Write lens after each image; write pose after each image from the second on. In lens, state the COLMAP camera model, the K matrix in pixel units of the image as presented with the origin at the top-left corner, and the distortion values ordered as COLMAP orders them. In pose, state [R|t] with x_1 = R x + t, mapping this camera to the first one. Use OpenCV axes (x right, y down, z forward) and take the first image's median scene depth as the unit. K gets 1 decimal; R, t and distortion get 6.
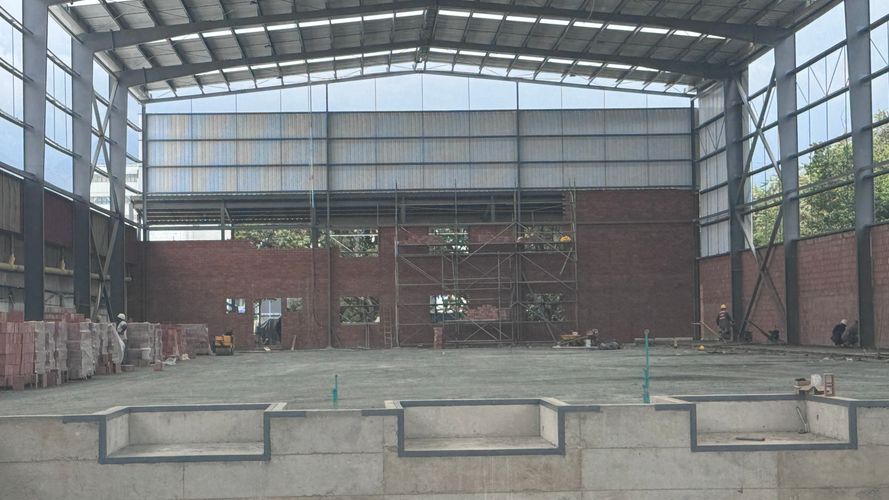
lens RADIAL K [[1813.7, 0, 440.2], [0, 1813.7, 226.6], [0, 0, 1]] dist [0.115281, 0.176484]
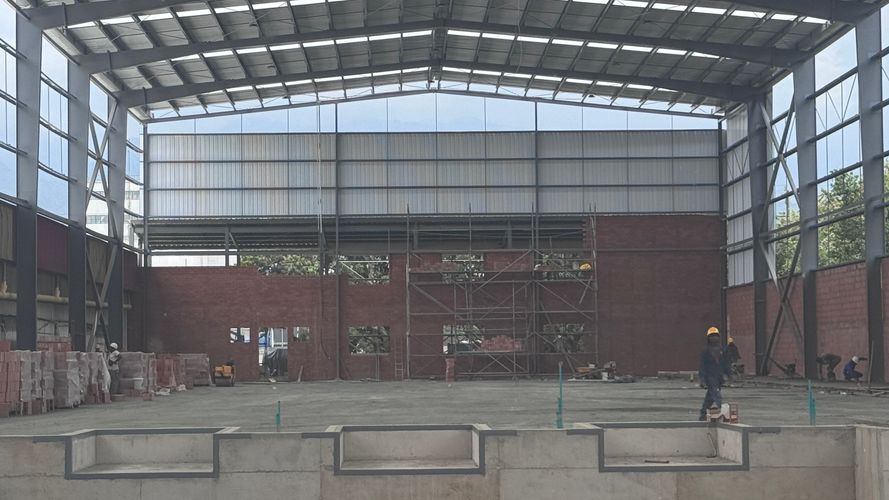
lens RADIAL K [[1991.3, 0, 444.5], [0, 1991.3, 250.0], [0, 0, 1]] dist [0.107623, 0.247598]
pose [[0.999807, 0.004839, -0.019033, 0.016176], [-0.004820, 0.999988, 0.001018, -0.003011], [0.019038, -0.000926, 0.999818, -0.052498]]
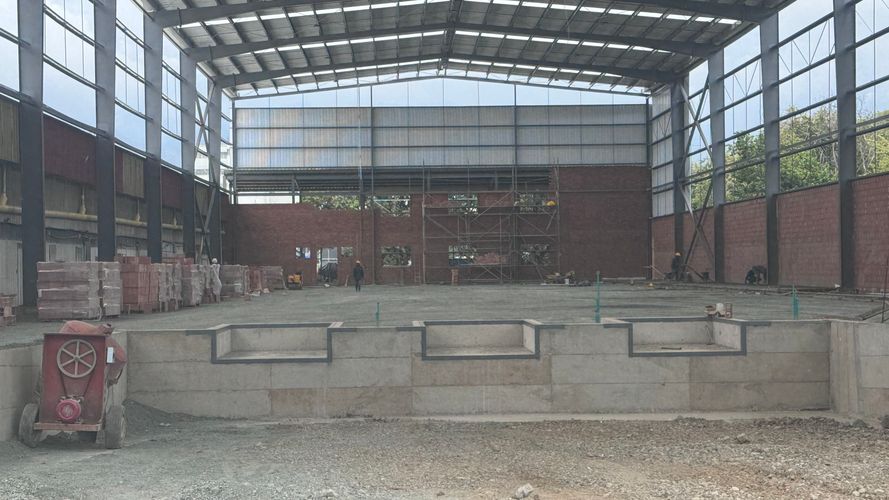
lens RADIAL K [[1385.2, 0, 450.0], [0, 1385.2, 249.3], [0, 0, 1]] dist [0.132184, 0.019532]
pose [[0.999981, 0.002591, -0.005676, 0.001137], [-0.002357, 0.999163, 0.040839, -0.000954], [0.005777, -0.040825, 0.999150, -0.018731]]
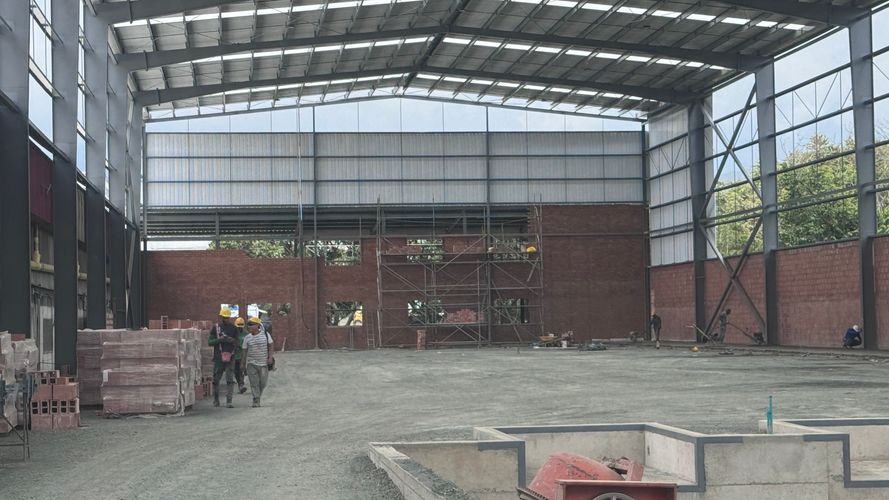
lens RADIAL K [[1570.8, 0, 444.5], [0, 1570.8, 250.0], [0, 0, 1]] dist [0.141134, 0.063335]
pose [[0.996479, 0.001335, 0.083833, -0.068995], [-0.001886, 0.999977, 0.006496, 0.001192], [-0.083822, -0.006632, 0.996459, 0.057075]]
